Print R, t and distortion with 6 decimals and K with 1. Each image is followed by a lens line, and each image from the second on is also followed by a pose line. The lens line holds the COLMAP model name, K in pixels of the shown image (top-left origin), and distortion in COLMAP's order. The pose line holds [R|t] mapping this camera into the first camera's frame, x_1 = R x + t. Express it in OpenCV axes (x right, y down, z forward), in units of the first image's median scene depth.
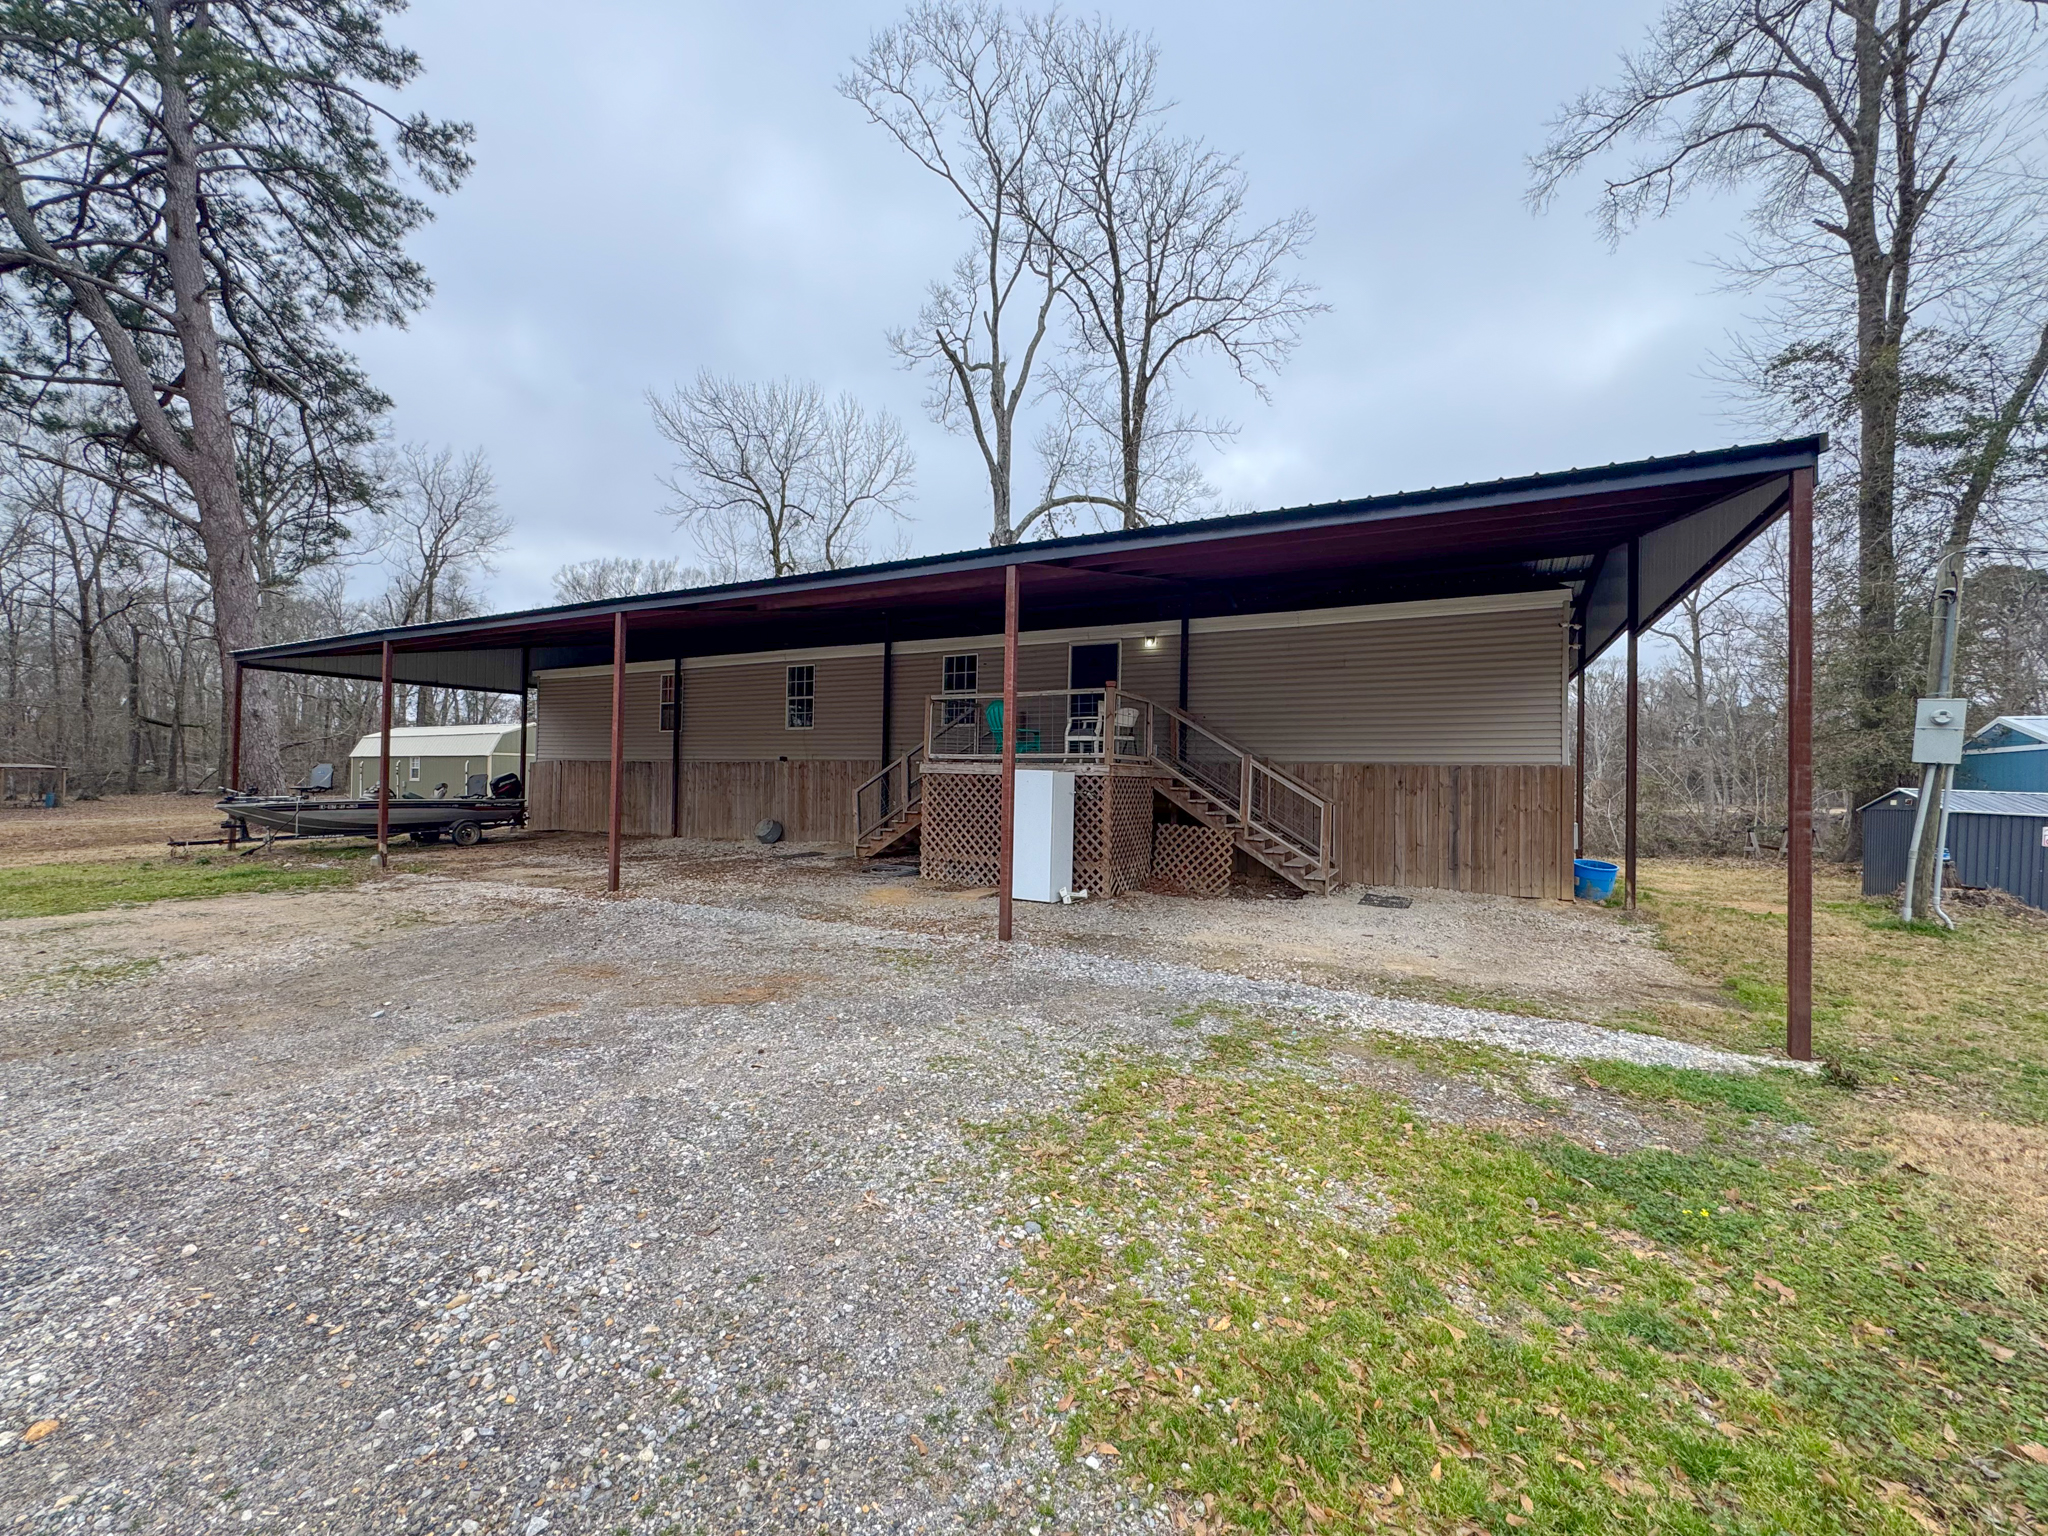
lens RADIAL K [[816.4, 0, 1025.4], [0, 816.4, 768.4], [0, 0, 1]] dist [0.000368, 0.000063]
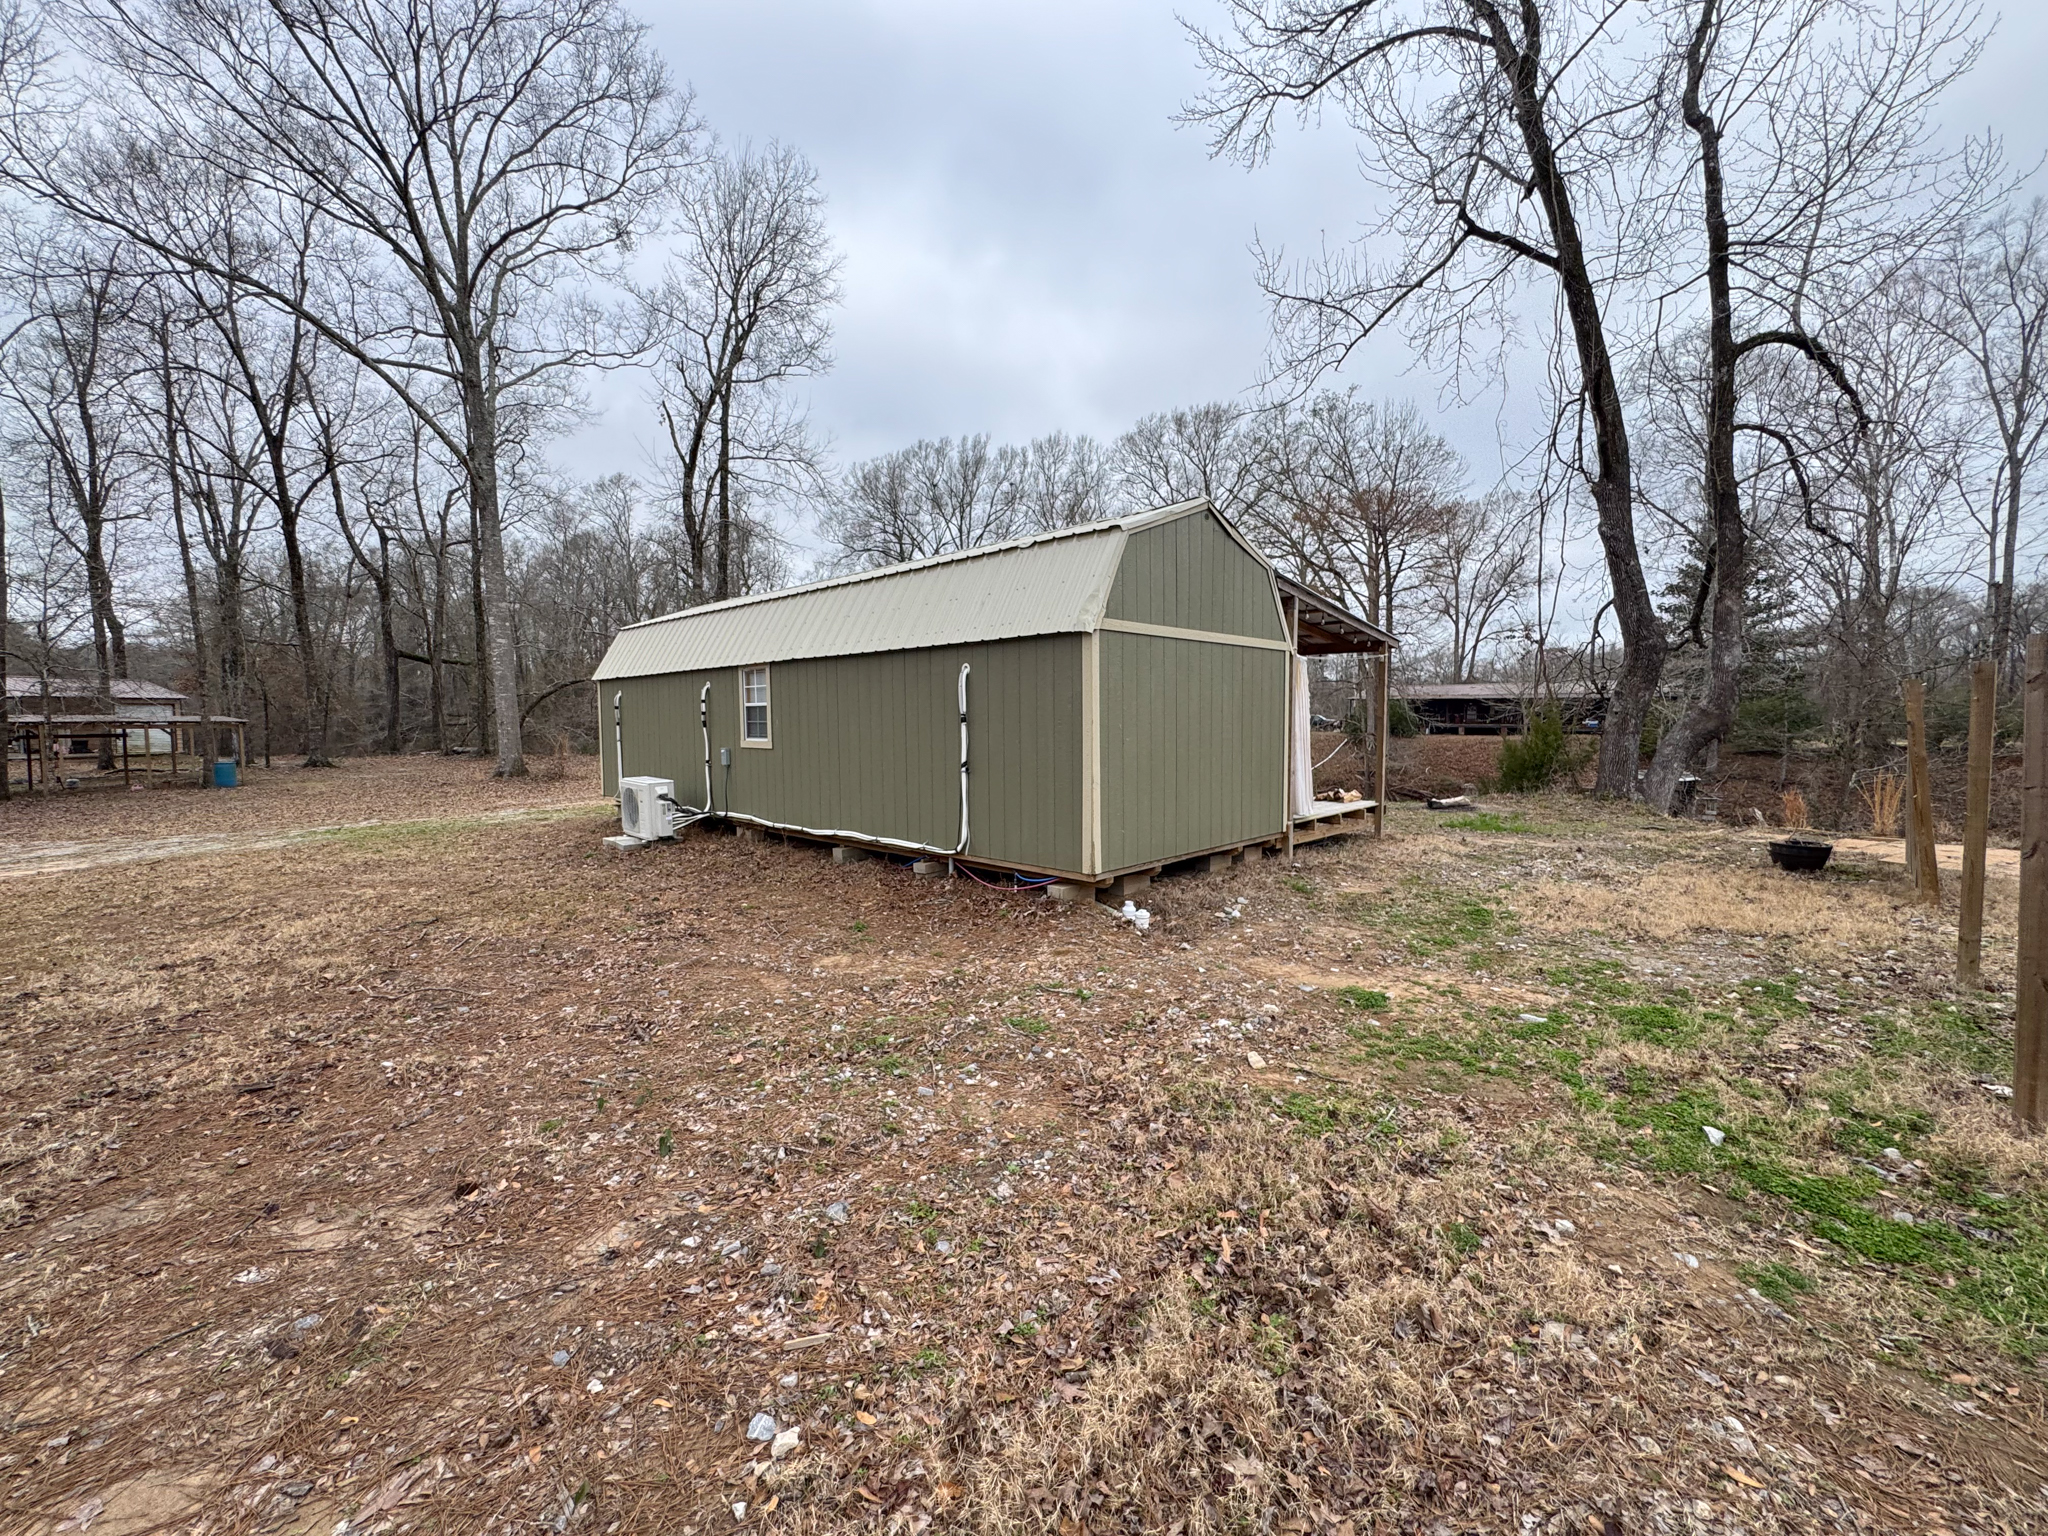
lens RADIAL K [[816.4, 0, 1020.2], [0, 816.4, 763.9], [0, 0, 1]] dist [0.000368, 0.000063]
pose [[0.963968, -0.000213, -0.266020, -0.330648], [0.017918, 0.997781, 0.064130, 0.002401], [0.265416, -0.066586, 0.961832, 0.424042]]
